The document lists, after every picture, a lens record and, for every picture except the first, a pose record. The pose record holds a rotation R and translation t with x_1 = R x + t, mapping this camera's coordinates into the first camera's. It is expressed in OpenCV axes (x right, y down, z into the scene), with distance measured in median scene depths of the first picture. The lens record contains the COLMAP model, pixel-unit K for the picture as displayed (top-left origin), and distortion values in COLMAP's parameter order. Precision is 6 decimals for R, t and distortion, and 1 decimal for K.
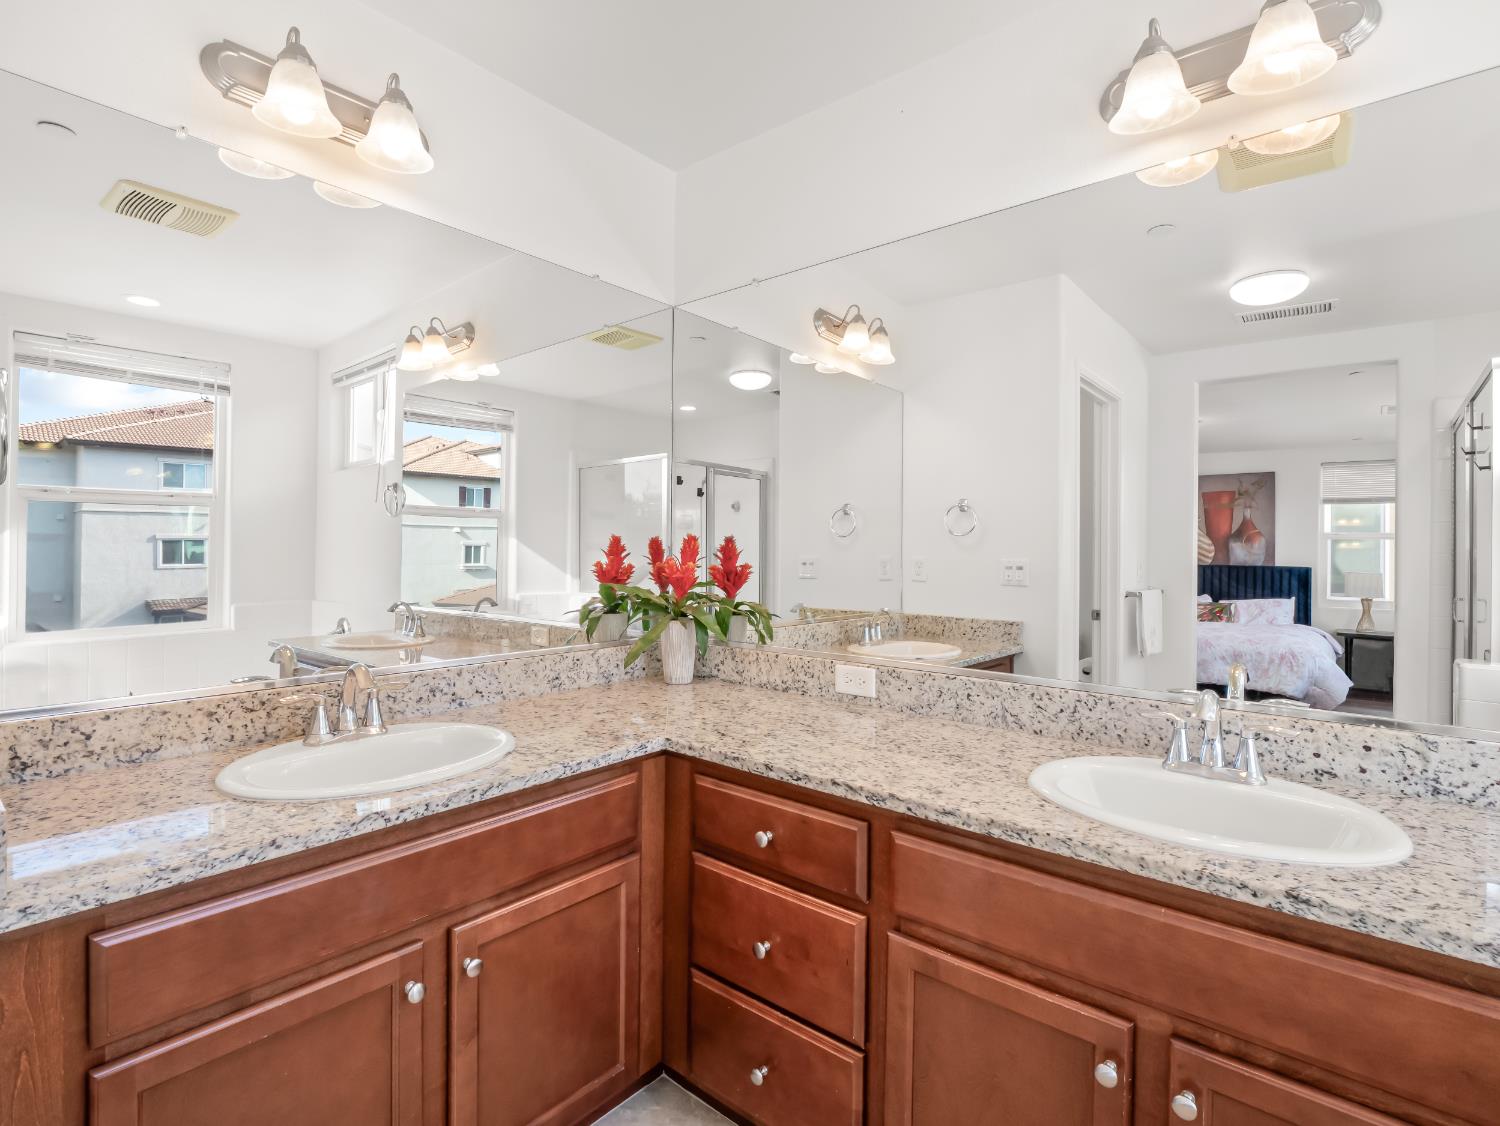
lens RADIAL K [[722.0, 0, 747.4], [0, 722.0, 538.3], [0, 0, 1]] dist [-0.000999, -0.015113]
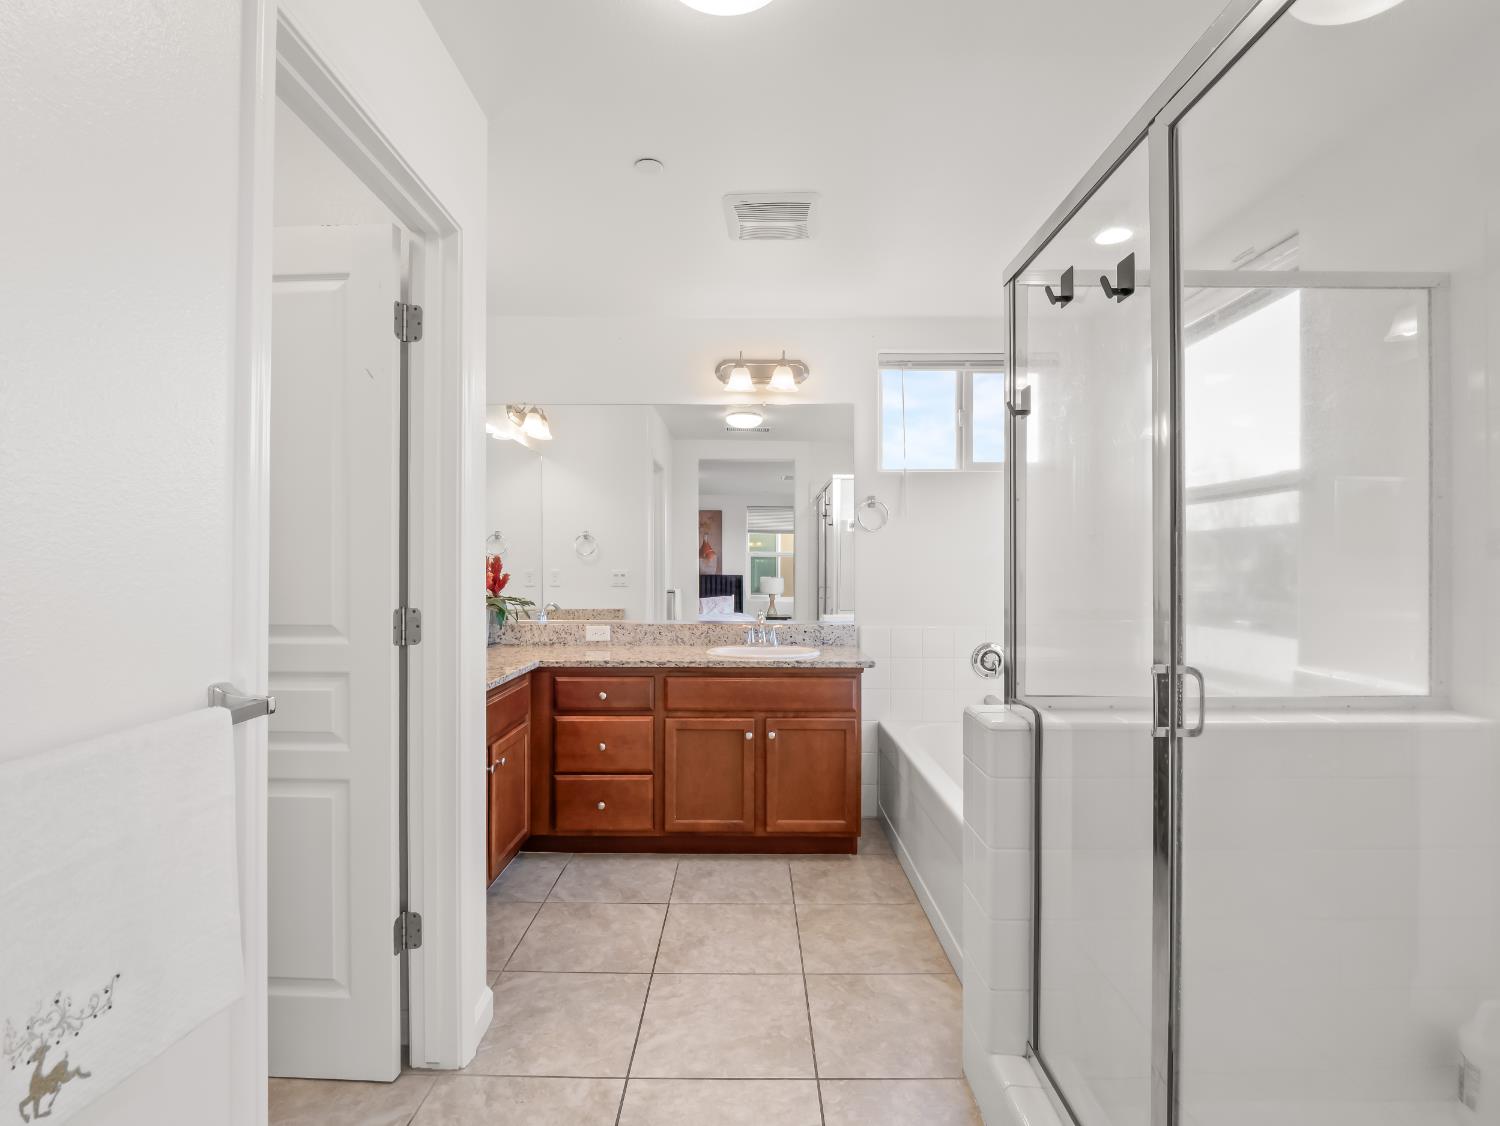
lens RADIAL K [[723.4, 0, 750.0], [0, 723.4, 558.0], [0, 0, 1]] dist [-0.018015, -0.000894]
pose [[0.761335, -0.002619, 0.648353, -0.830779], [-0.000473, 0.999989, 0.004595, -0.009034], [-0.648358, -0.003805, 0.761326, -0.748948]]
